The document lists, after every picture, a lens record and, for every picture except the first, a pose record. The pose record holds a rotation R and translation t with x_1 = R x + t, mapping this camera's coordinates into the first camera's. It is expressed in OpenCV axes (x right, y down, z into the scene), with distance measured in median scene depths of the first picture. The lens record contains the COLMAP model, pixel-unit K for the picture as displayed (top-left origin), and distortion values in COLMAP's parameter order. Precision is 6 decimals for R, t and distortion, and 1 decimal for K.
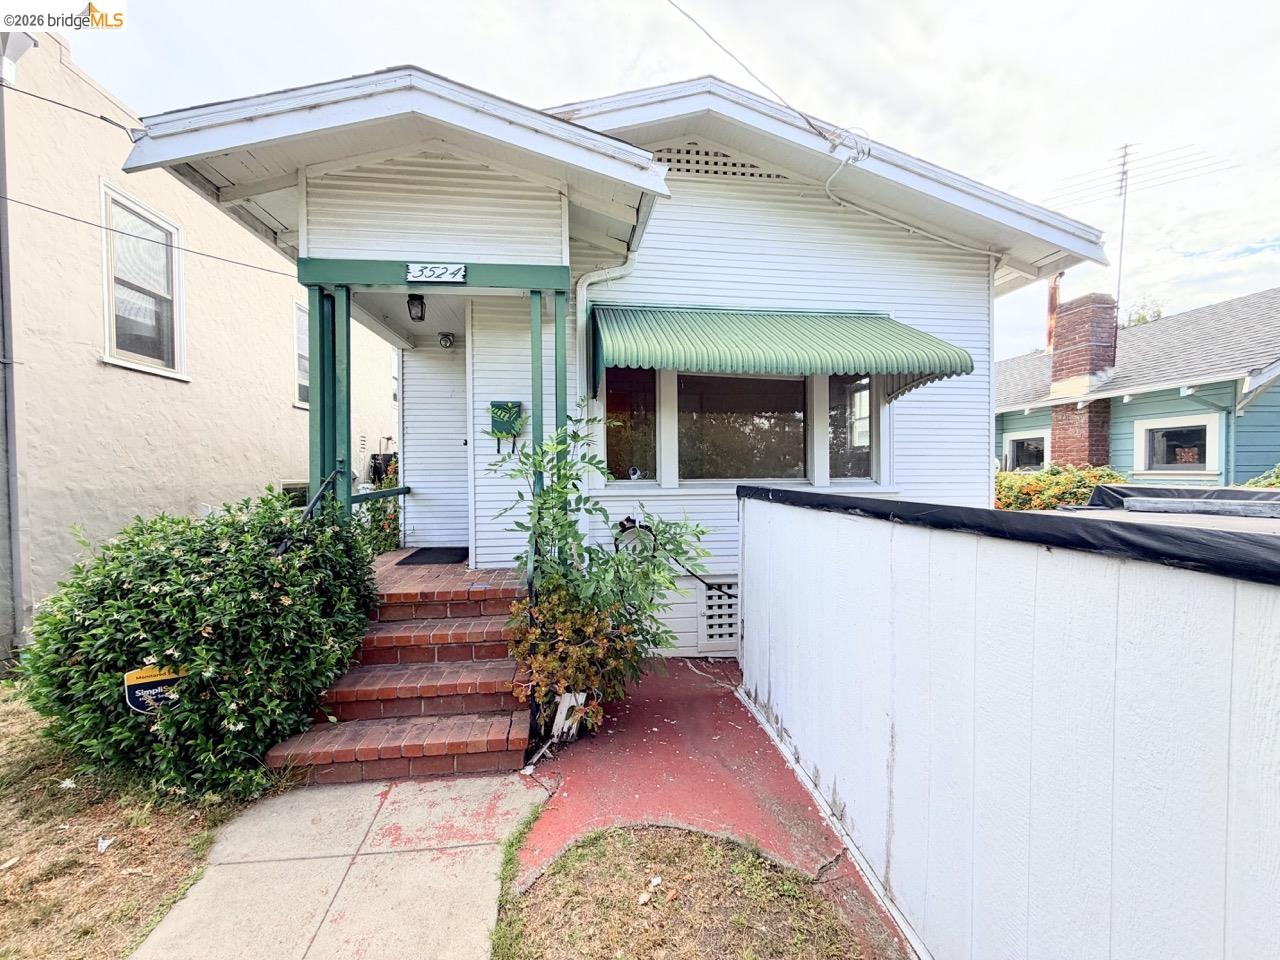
lens RADIAL K [[524.9, 0, 633.9], [0, 524.9, 489.3], [0, 0, 1]] dist [0.001651, -0.000322]
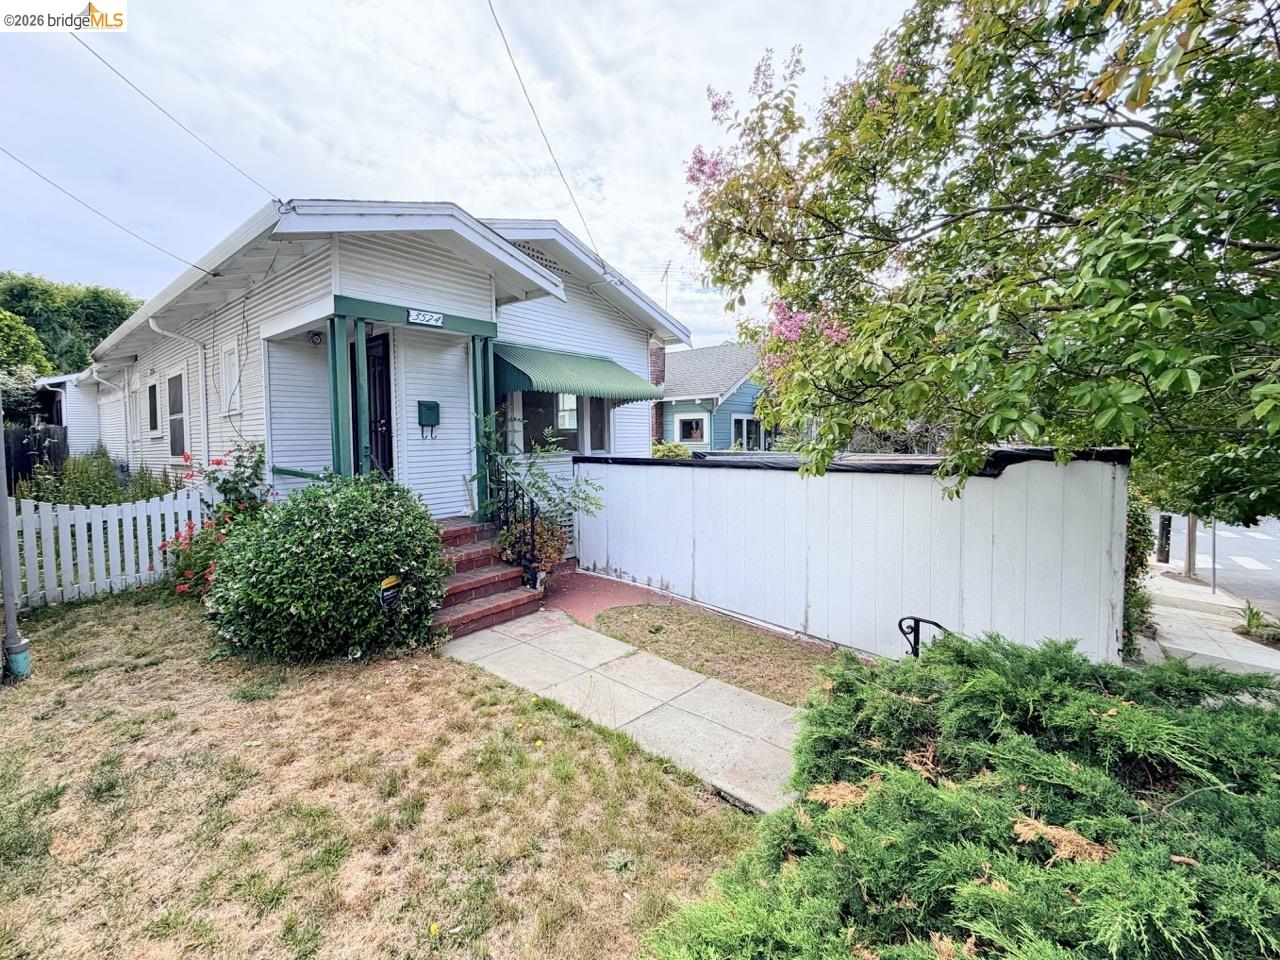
lens RADIAL K [[539.7, 0, 637.5], [0, 539.7, 481.1], [0, 0, 1]] dist [-0.000193, 0.000100]
pose [[0.704118, -0.061526, 0.707413, -0.962296], [0.031414, 0.997963, 0.055529, -0.019164], [-0.709388, -0.016876, 0.704616, -0.452516]]
